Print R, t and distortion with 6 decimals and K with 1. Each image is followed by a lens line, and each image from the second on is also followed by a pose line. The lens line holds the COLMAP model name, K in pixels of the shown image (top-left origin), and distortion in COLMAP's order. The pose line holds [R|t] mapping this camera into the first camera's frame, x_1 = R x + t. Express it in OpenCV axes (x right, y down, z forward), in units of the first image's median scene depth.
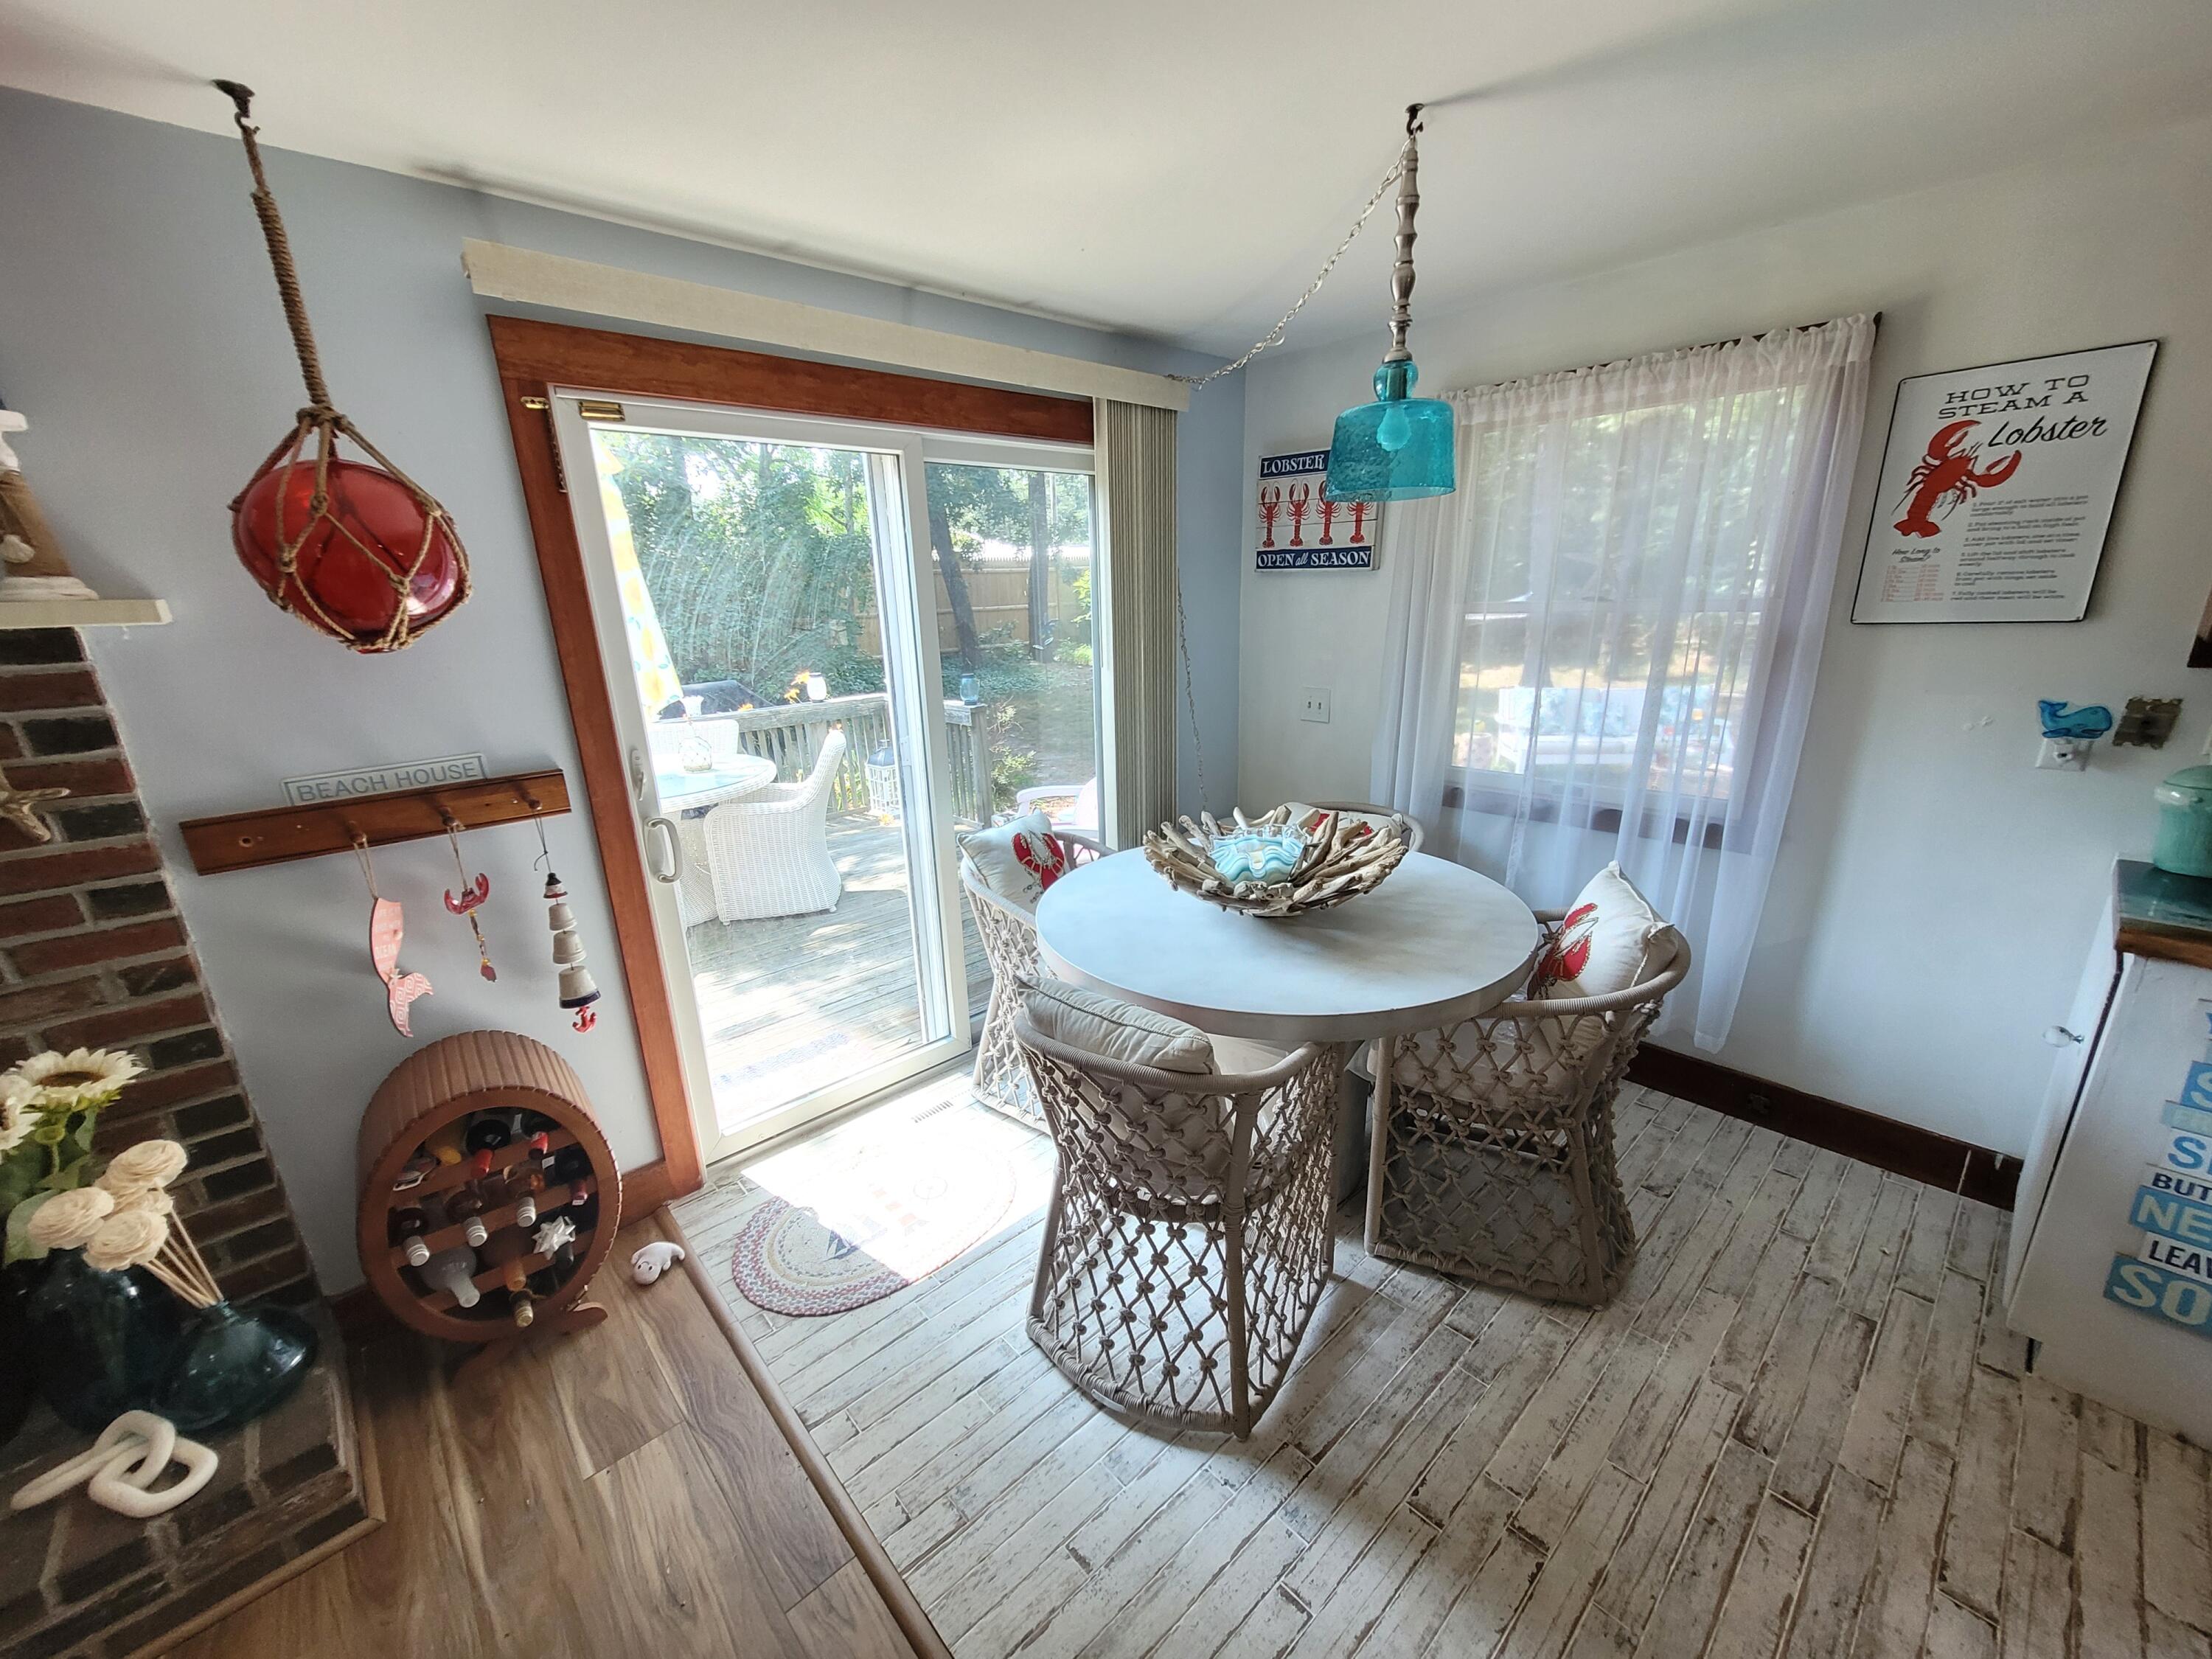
lens RADIAL K [[852.4, 0, 1103.0], [0, 852.4, 868.3], [0, 0, 1]] dist [0.001100, -0.000405]
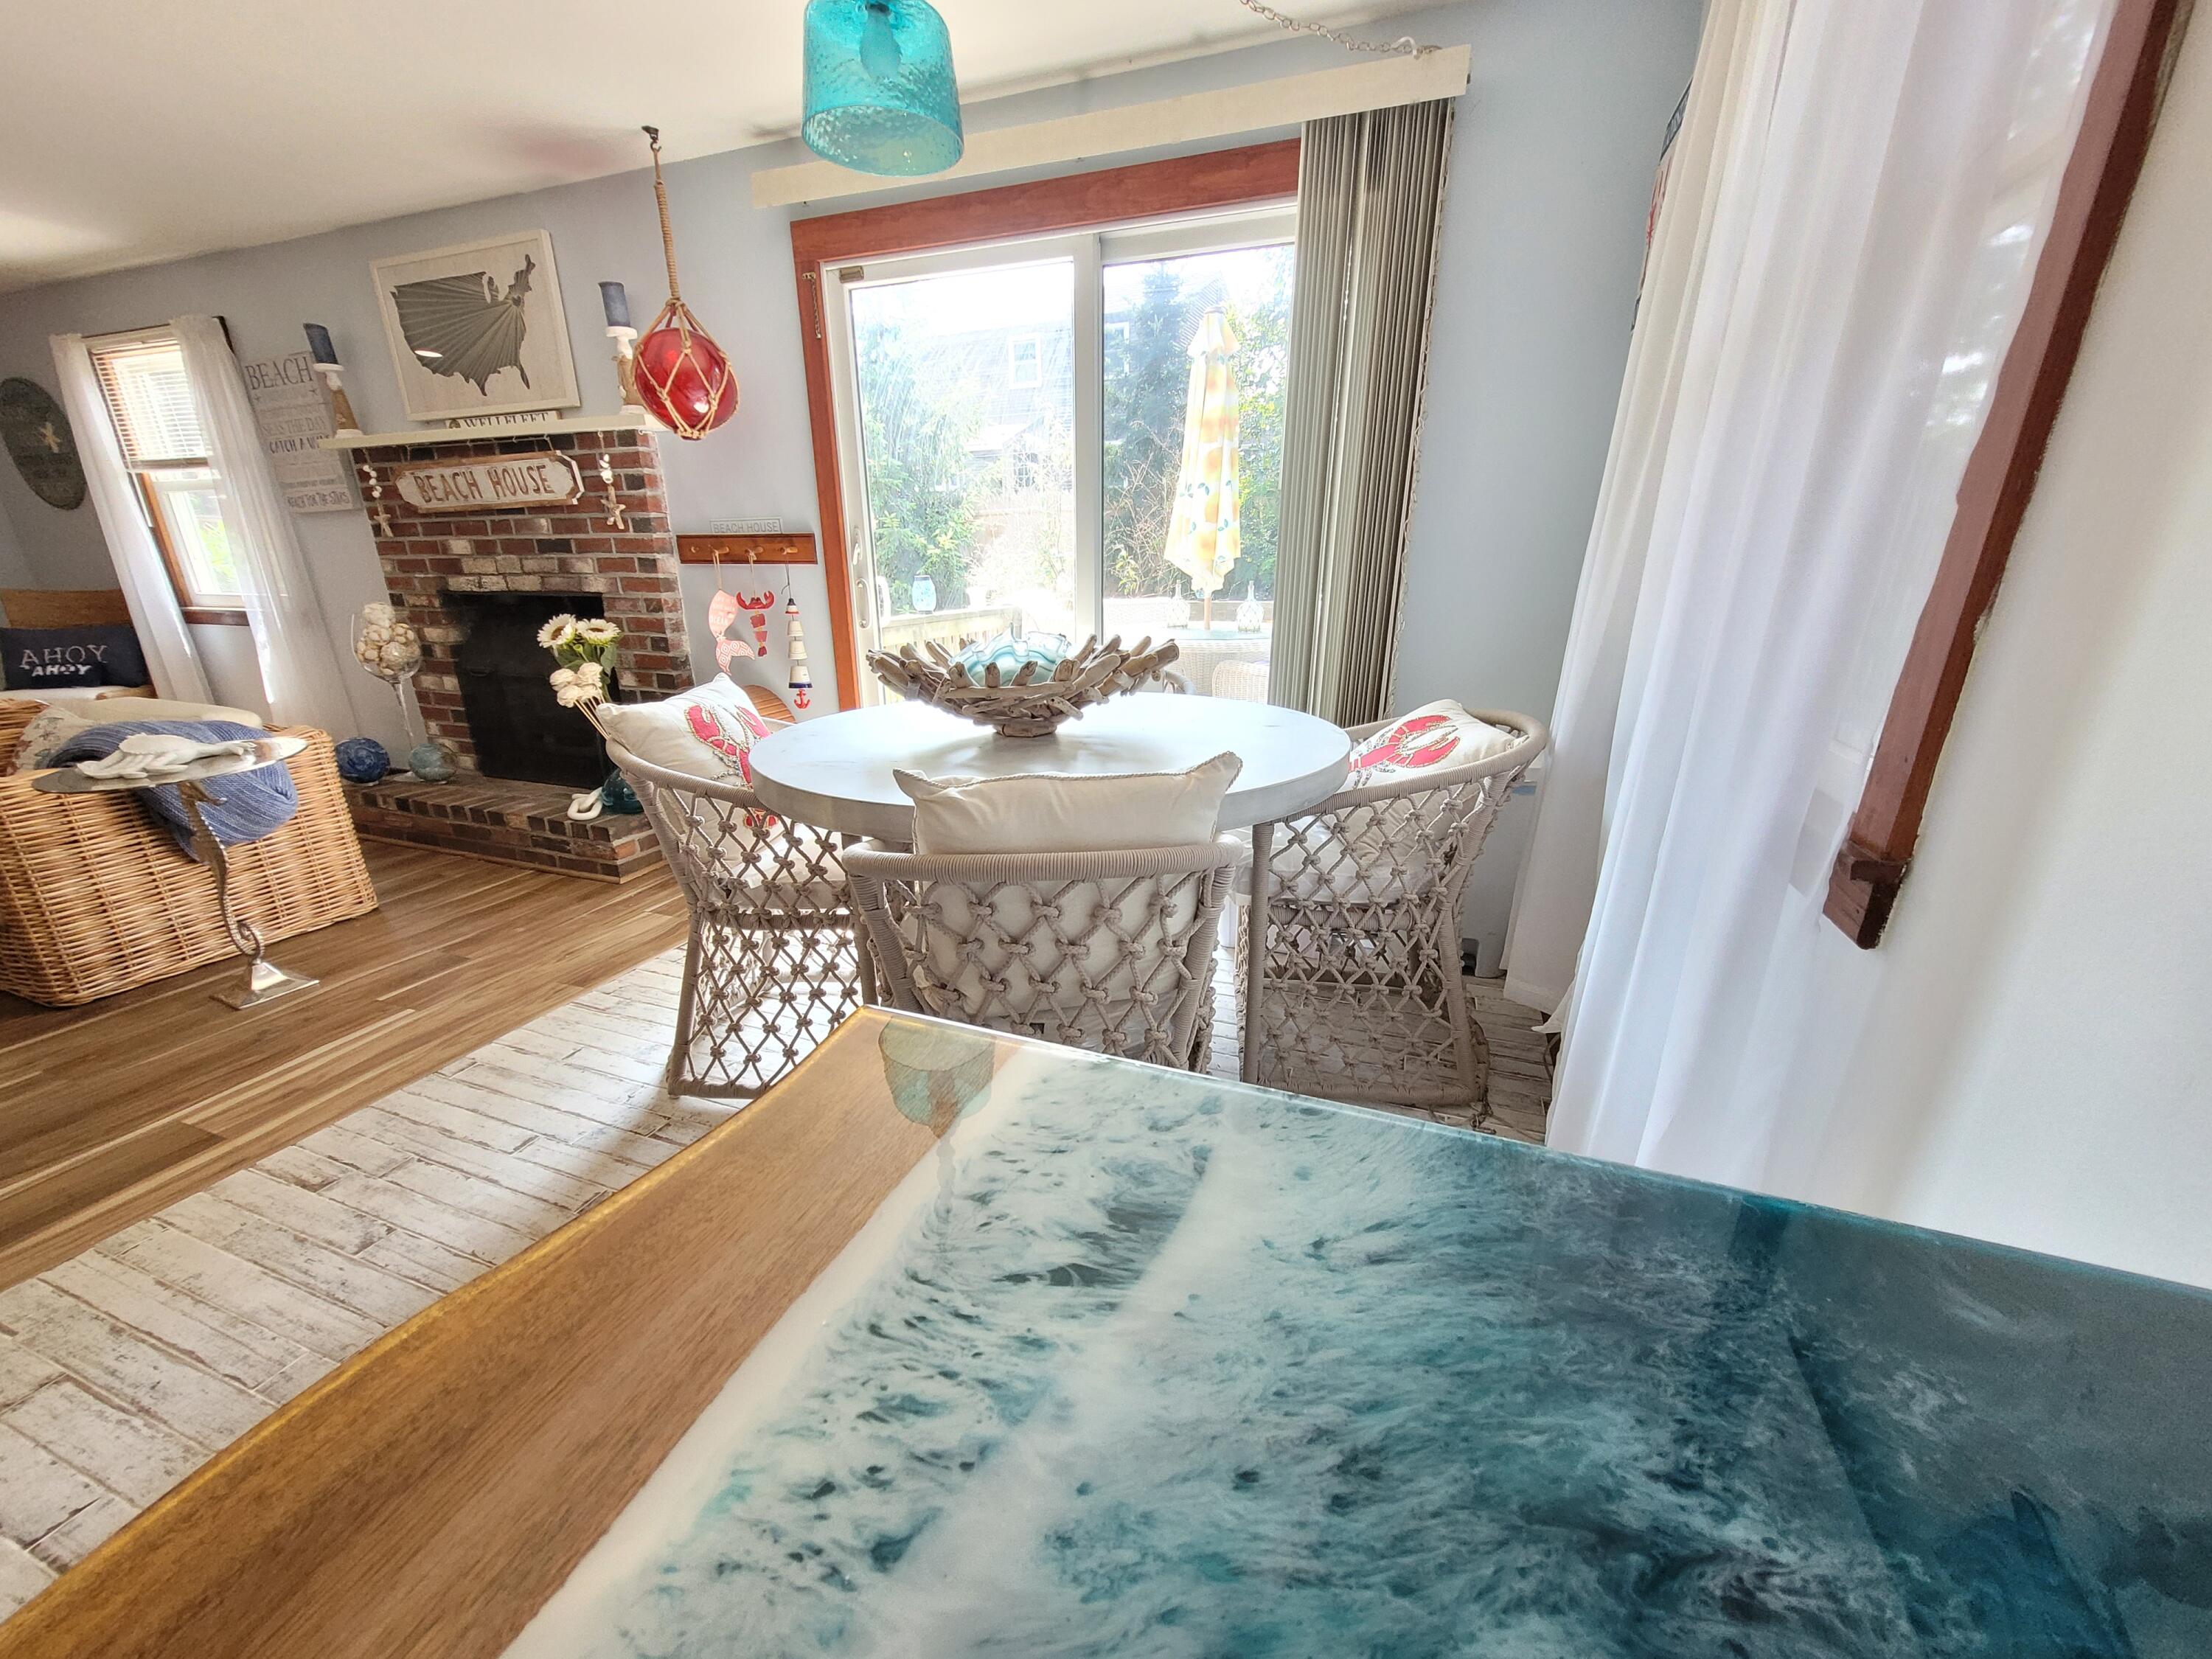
lens RADIAL K [[852.4, 0, 1103.0], [0, 852.4, 868.3], [0, 0, 1]] dist [0.001100, -0.000405]
pose [[0.458550, 0.343569, -0.819568, 1.113848], [-0.285094, 0.930370, 0.230508, -0.059152], [0.841697, 0.127954, 0.524571, 0.724610]]
